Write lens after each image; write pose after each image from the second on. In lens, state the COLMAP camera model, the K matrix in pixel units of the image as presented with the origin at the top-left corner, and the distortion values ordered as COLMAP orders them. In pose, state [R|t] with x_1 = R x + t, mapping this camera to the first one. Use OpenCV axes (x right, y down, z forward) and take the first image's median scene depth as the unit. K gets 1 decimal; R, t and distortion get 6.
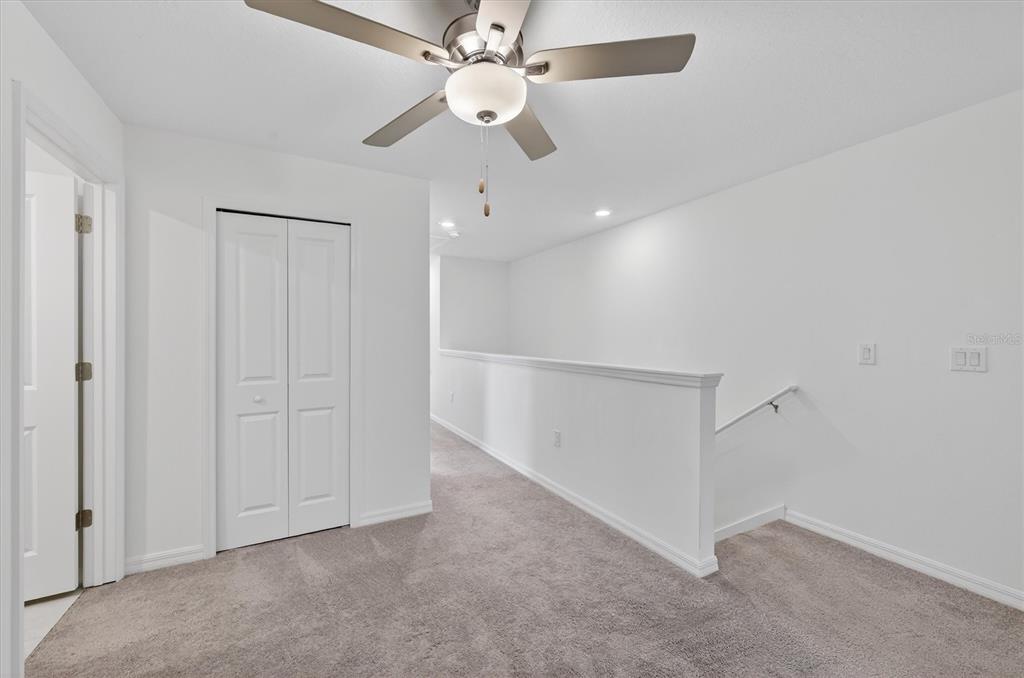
lens RADIAL K [[418.0, 0, 515.4], [0, 418.0, 337.4], [0, 0, 1]] dist [0.010188, -0.000060]
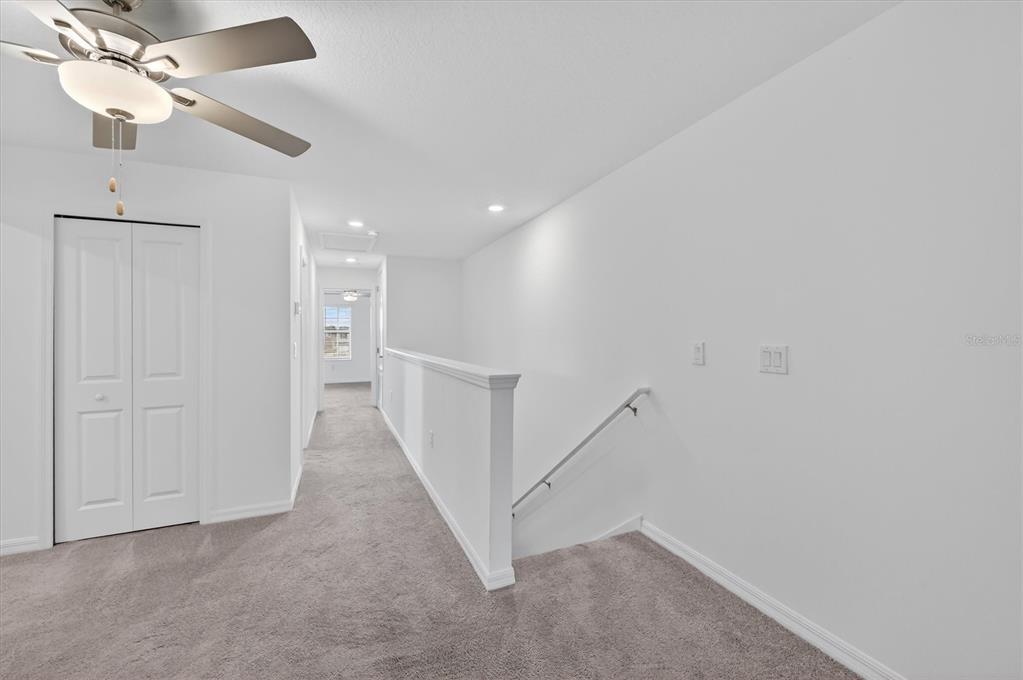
lens RADIAL K [[419.5, 0, 512.2], [0, 419.5, 333.1], [0, 0, 1]] dist [0.012166, -0.001266]
pose [[0.995616, -0.005292, -0.093387, 0.495876], [0.004953, 0.999980, -0.003856, -0.002717], [0.093405, 0.003377, 0.995622, 0.051111]]
